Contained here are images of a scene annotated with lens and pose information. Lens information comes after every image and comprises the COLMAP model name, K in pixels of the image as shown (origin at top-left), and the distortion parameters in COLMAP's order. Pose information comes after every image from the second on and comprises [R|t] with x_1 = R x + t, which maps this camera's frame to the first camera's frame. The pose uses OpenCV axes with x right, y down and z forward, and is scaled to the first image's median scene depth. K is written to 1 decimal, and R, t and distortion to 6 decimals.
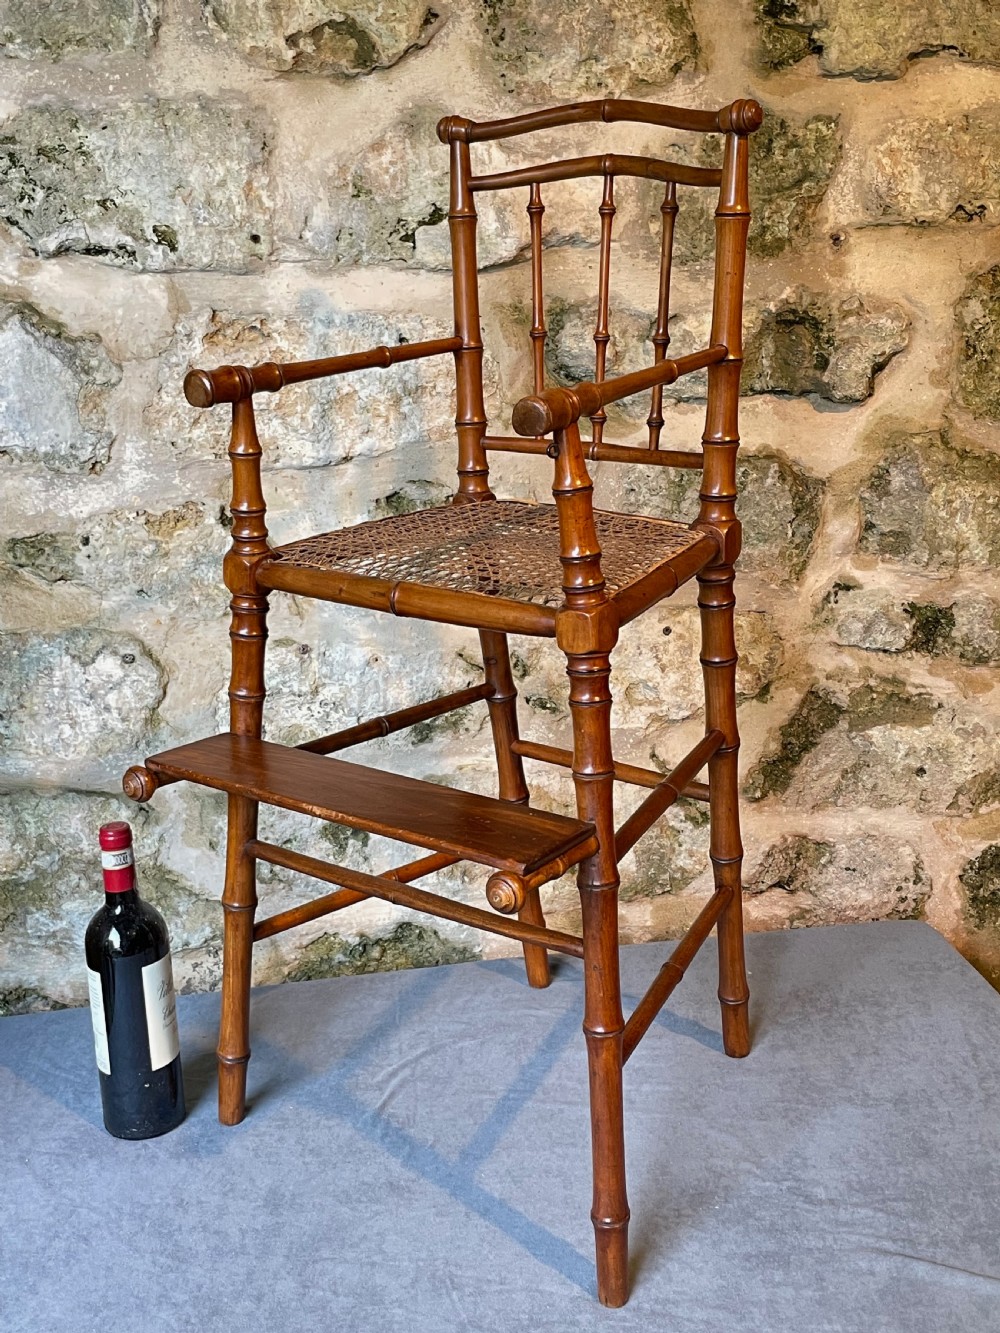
lens RADIAL K [[1618.5, 0, 504.2], [0, 1618.5, 660.3], [0, 0, 1]] dist [0.055065, 0.000000]
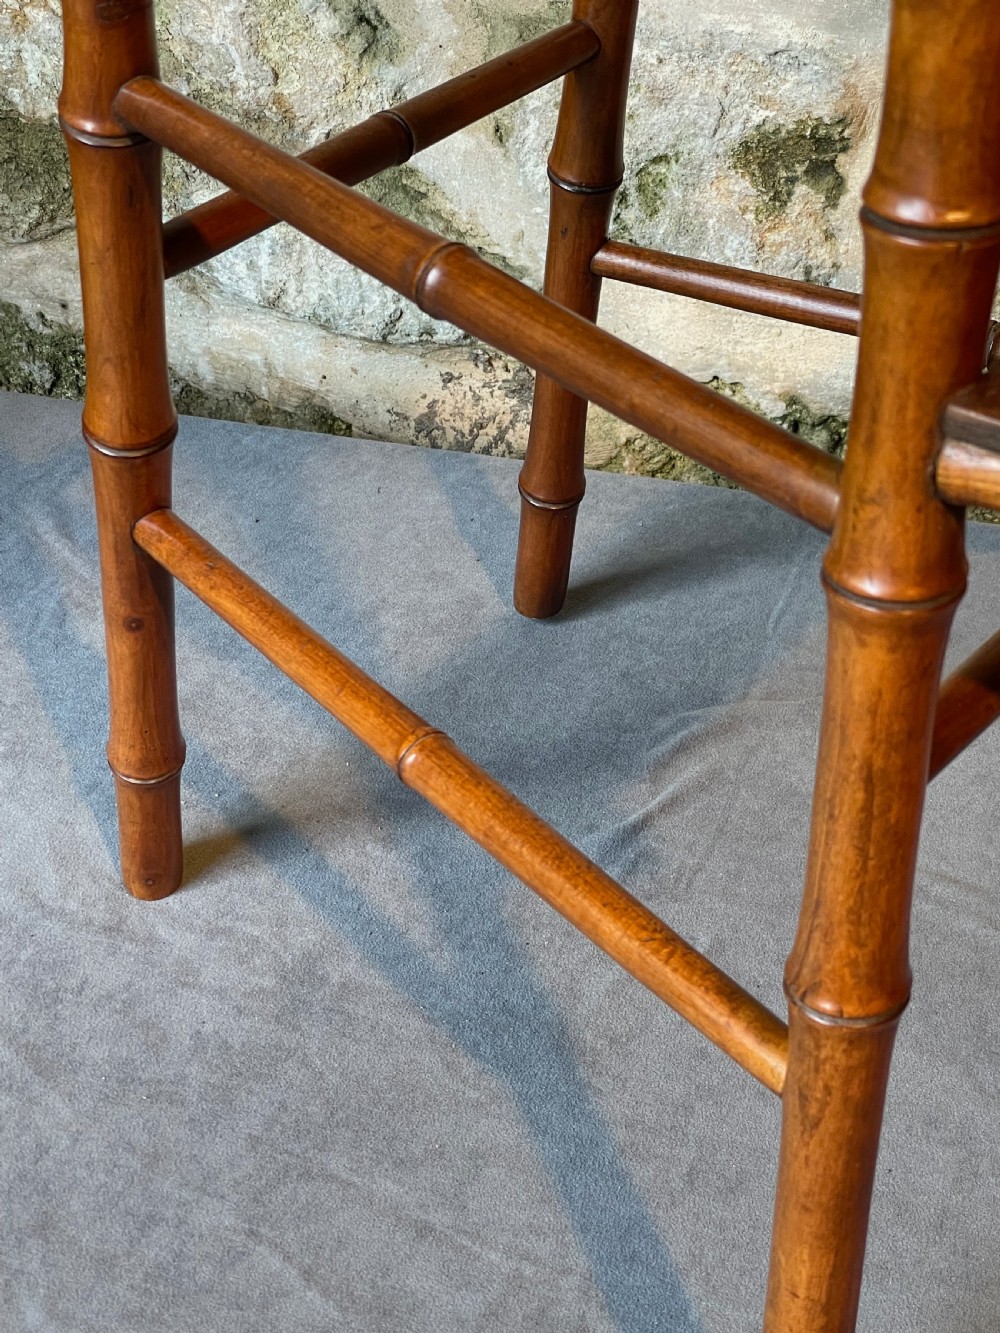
lens RADIAL K [[2400.2, 0, 514.0], [0, 2400.2, 670.8], [0, 0, 1]] dist [0.073793, 0.000000]
pose [[0.915521, 0.268424, -0.299617, 0.066320], [-0.151104, 0.919744, 0.362270, 0.009108], [0.372813, -0.286392, 0.882604, 0.385705]]
